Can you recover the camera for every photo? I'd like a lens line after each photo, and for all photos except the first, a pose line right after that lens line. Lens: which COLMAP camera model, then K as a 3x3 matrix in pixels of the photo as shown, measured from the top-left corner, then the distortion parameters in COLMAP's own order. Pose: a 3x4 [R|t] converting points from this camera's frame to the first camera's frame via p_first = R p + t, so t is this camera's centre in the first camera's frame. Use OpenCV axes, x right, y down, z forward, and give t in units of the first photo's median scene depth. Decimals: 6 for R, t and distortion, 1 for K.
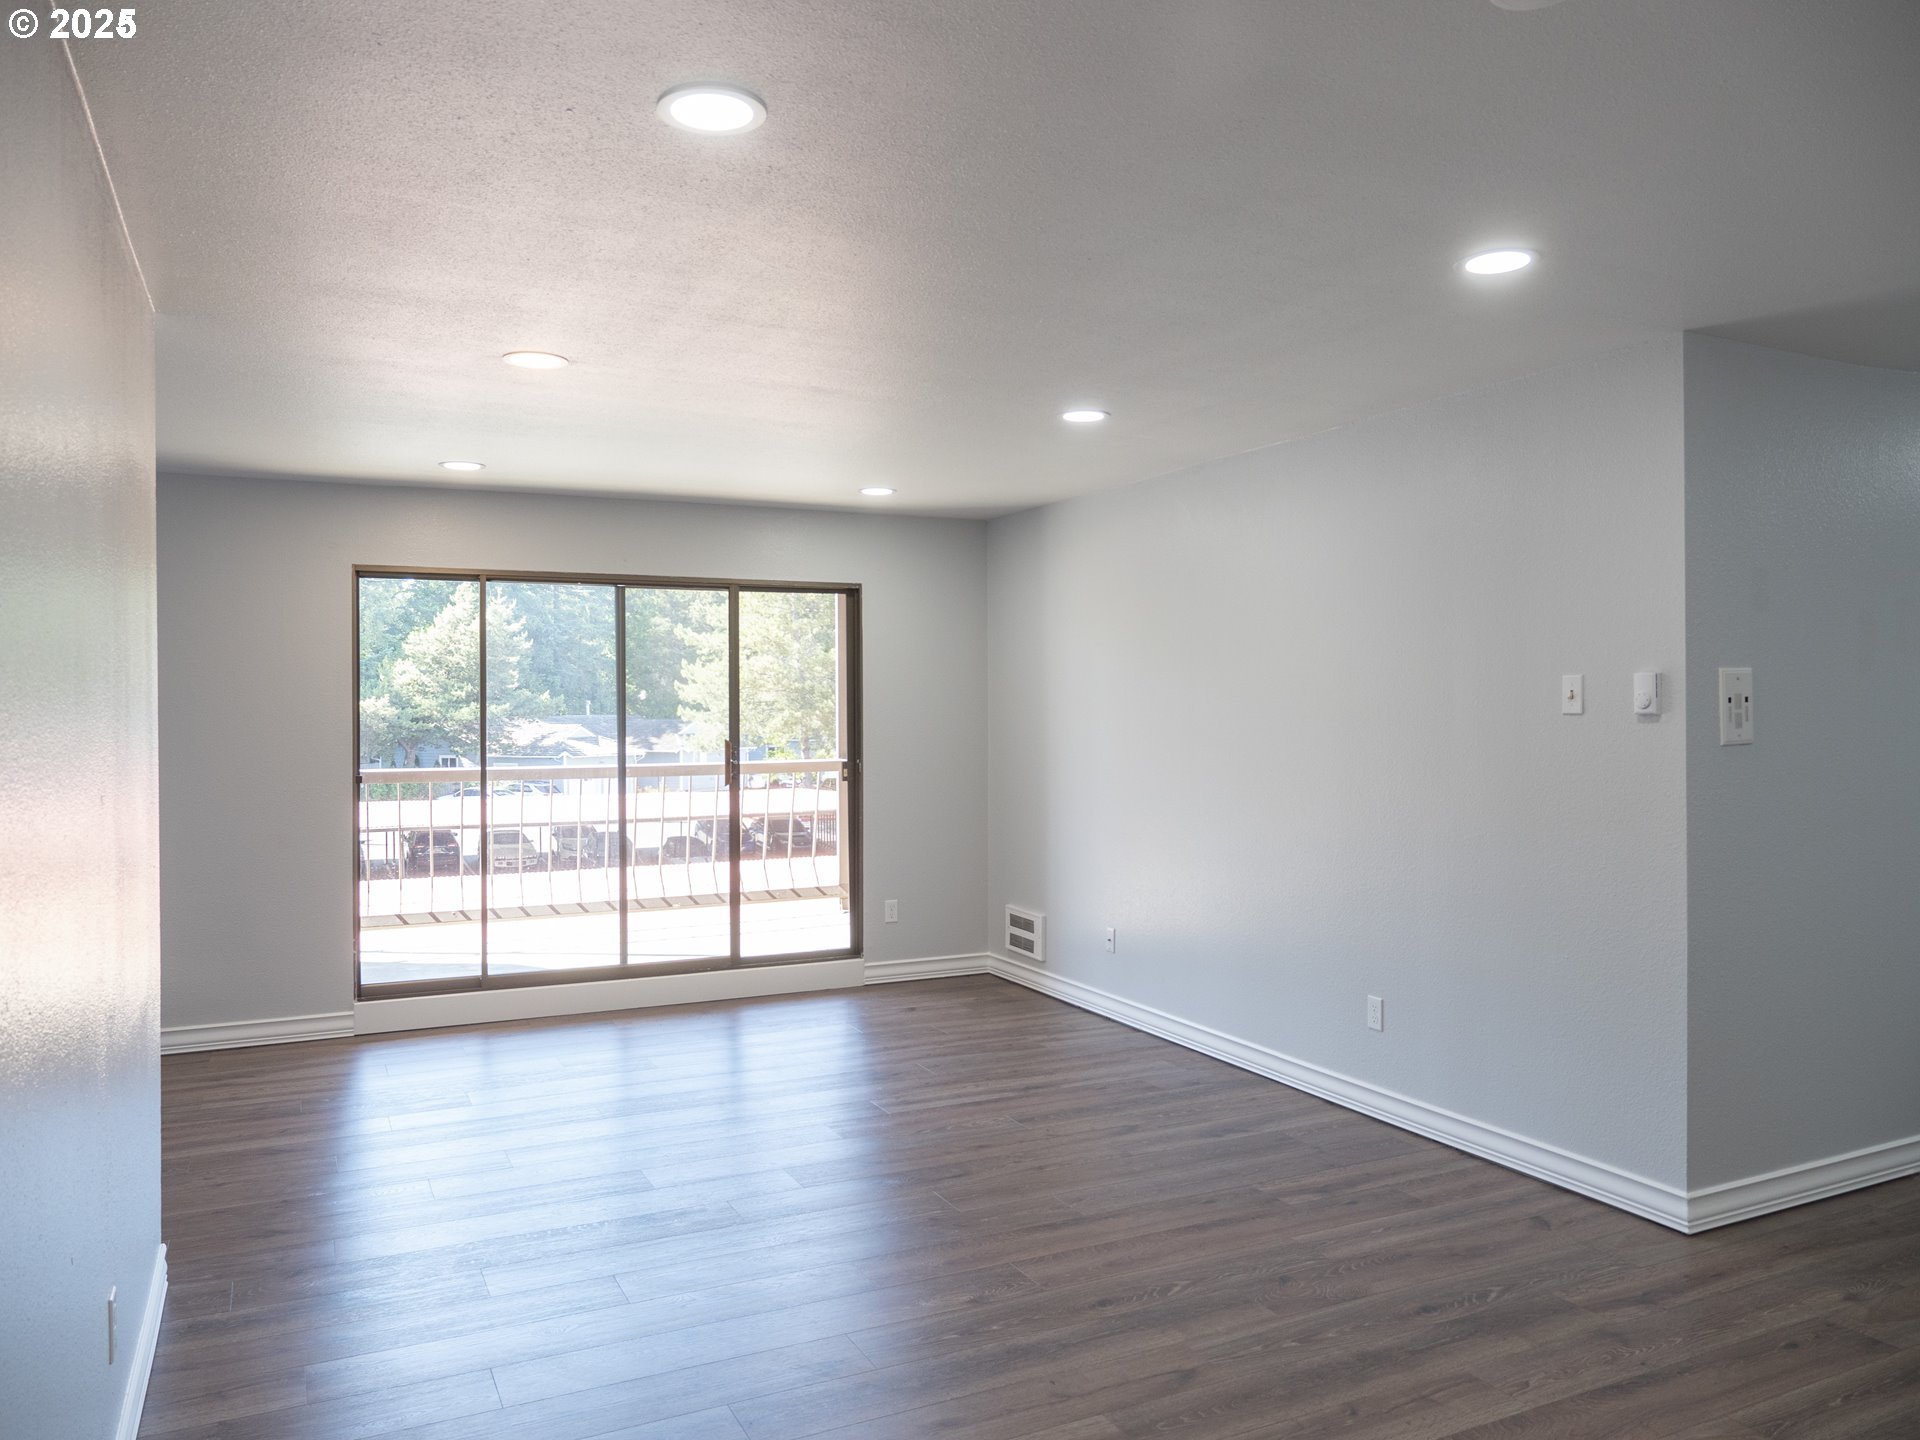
lens RADIAL K [[1395.5, 0, 960.0], [0, 1395.5, 720.0], [0, 0, 1]] dist [-0.027599, 0.026159]
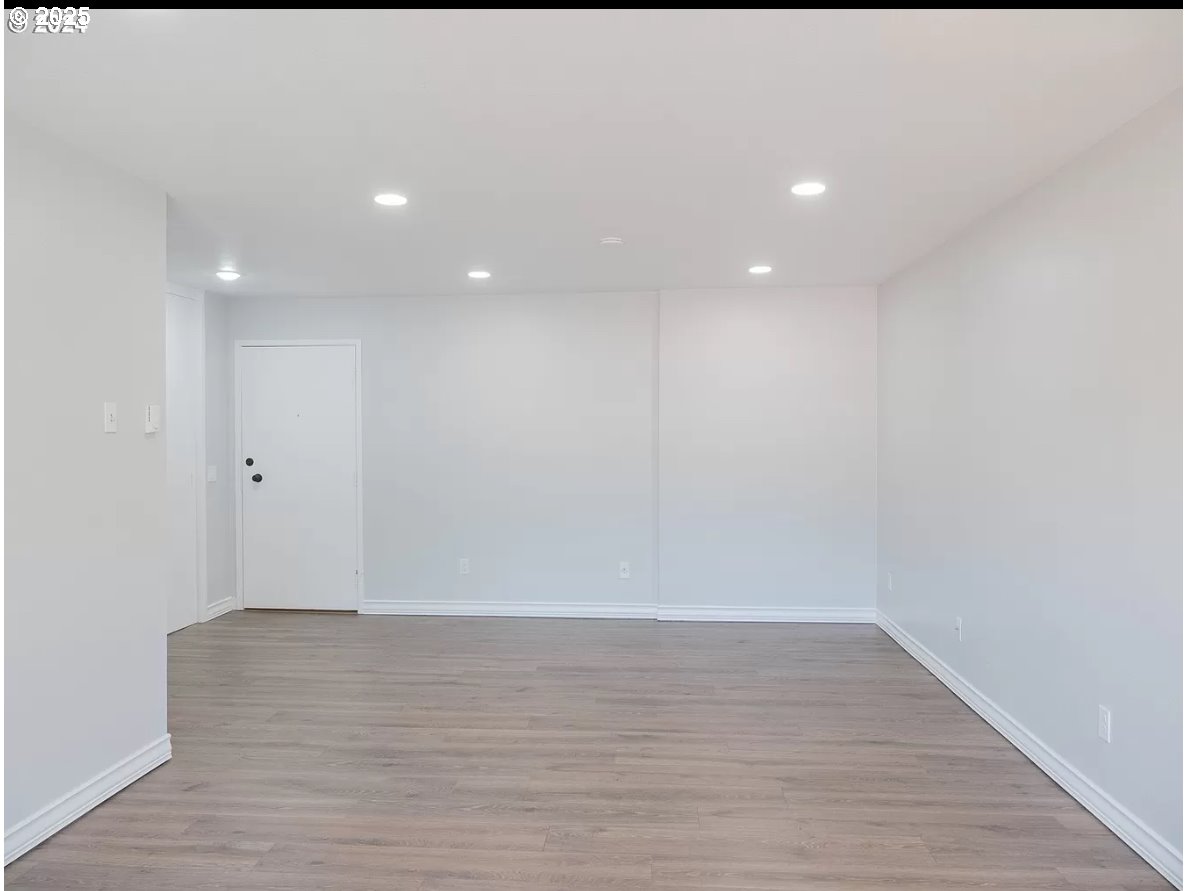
lens RADIAL K [[820.6, 0, 594.0], [0, 820.6, 445.5], [0, 0, 1]] dist [-0.003170, -0.001329]
pose [[-0.859027, 0.004713, 0.511908, -0.375143], [0.012933, 0.999838, 0.012496, 0.004505], [-0.511766, 0.017355, -0.858949, 1.536690]]
